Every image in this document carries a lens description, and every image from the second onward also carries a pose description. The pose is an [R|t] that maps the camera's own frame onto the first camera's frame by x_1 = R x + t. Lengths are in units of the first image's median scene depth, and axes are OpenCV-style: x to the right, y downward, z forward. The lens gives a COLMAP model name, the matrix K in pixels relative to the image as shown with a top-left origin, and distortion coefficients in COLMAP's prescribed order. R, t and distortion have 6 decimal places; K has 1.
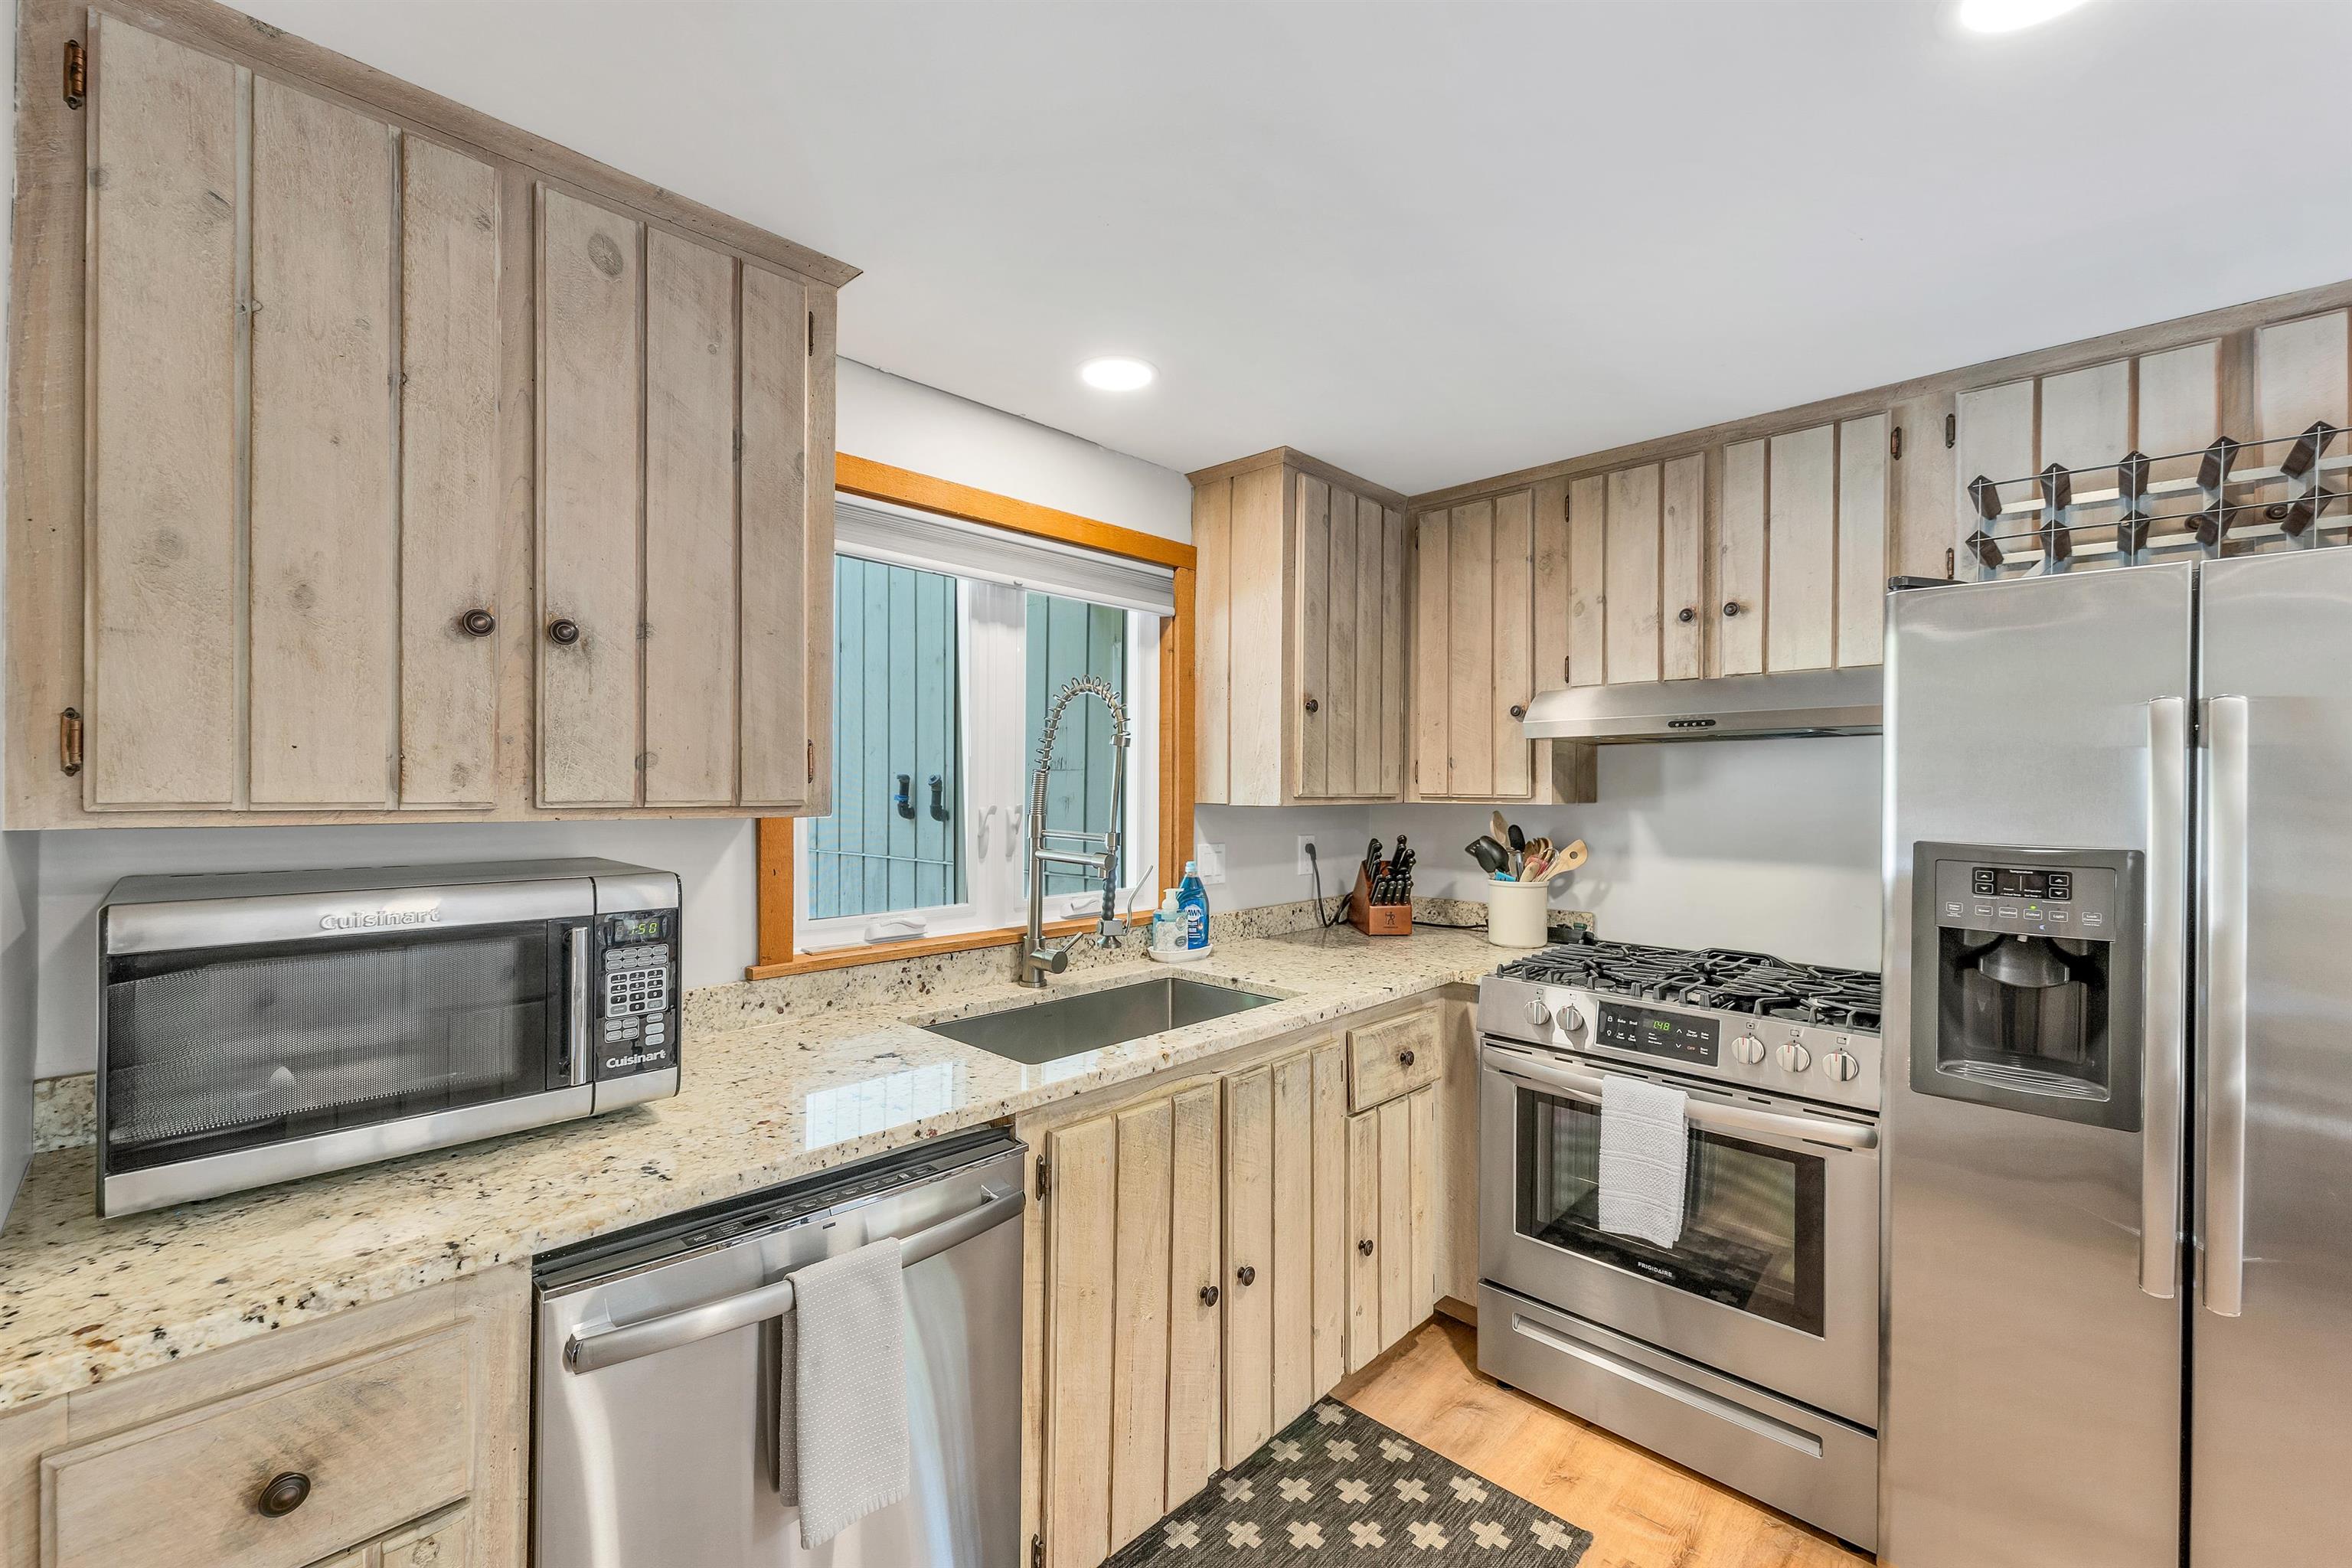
lens RADIAL K [[975.0, 0, 1176.0], [0, 975.0, 782.9], [0, 0, 1]] dist [-0.002820, 0.000272]
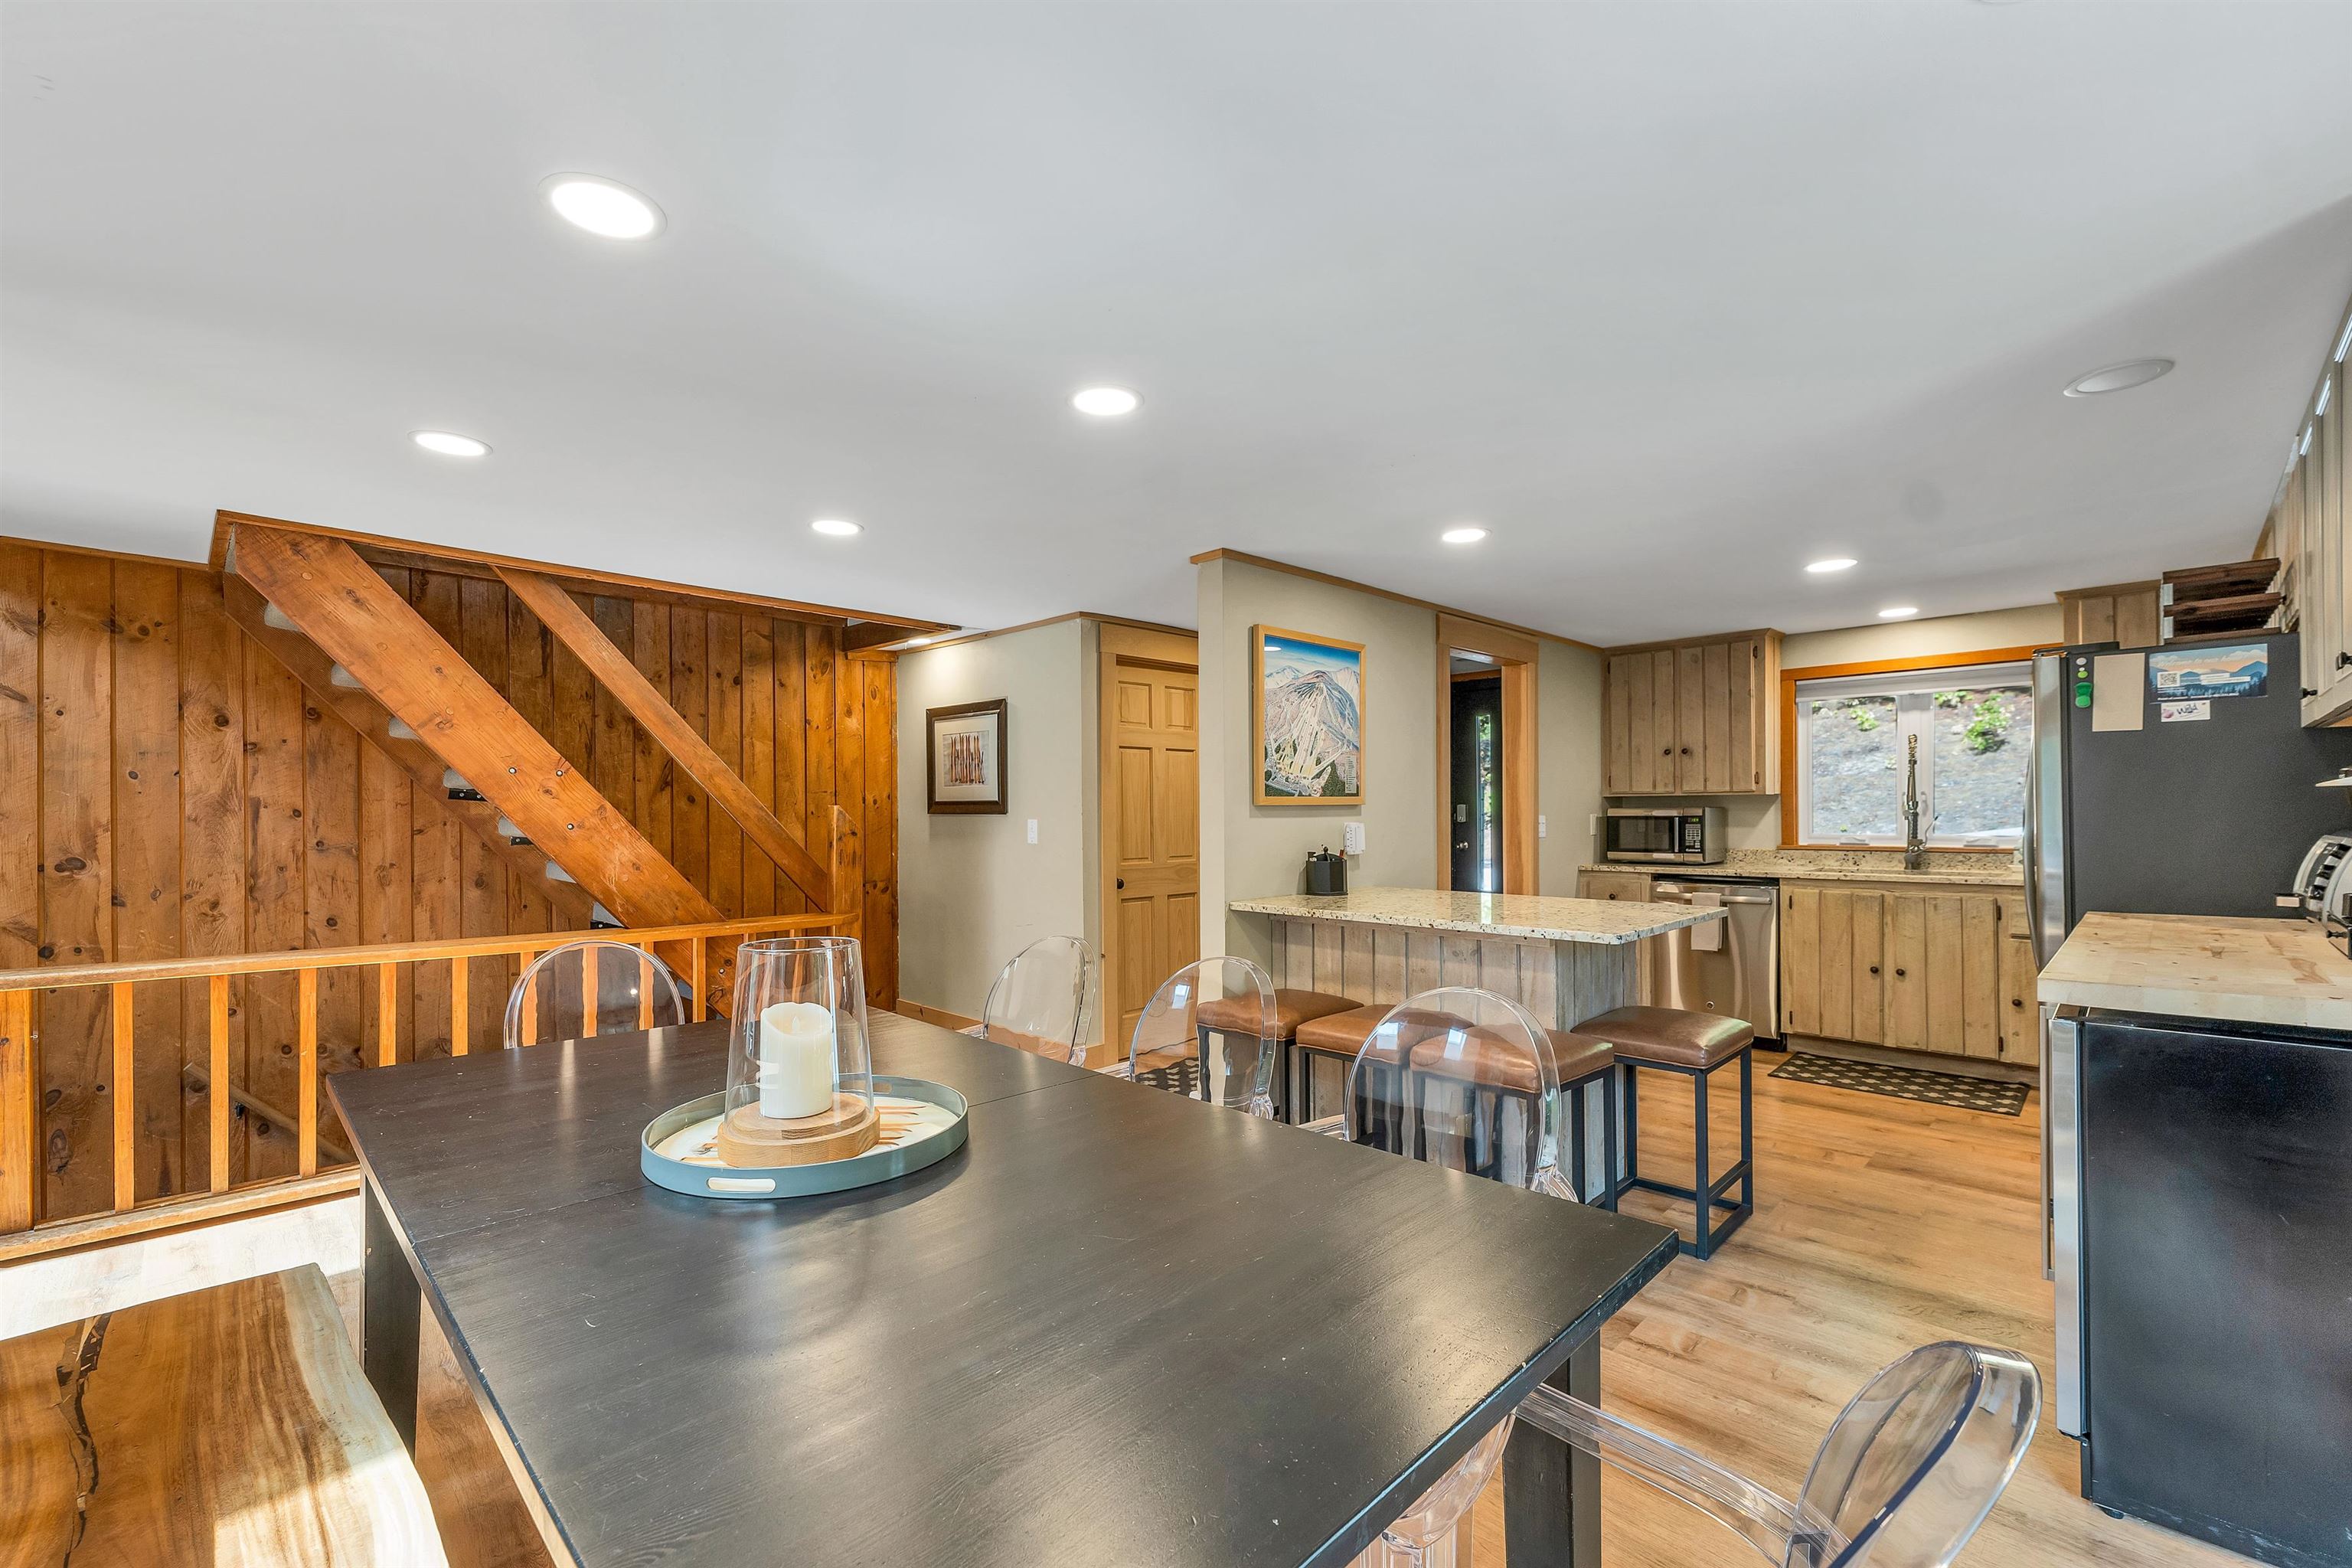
lens RADIAL K [[975.0, 0, 1177.4], [0, 975.0, 801.8], [0, 0, 1]] dist [-0.002820, 0.000272]
pose [[-0.005323, -0.019677, -0.999792, 3.042384], [0.007344, 0.999779, -0.019716, 0.113186], [0.999959, -0.007447, -0.005177, -1.004906]]
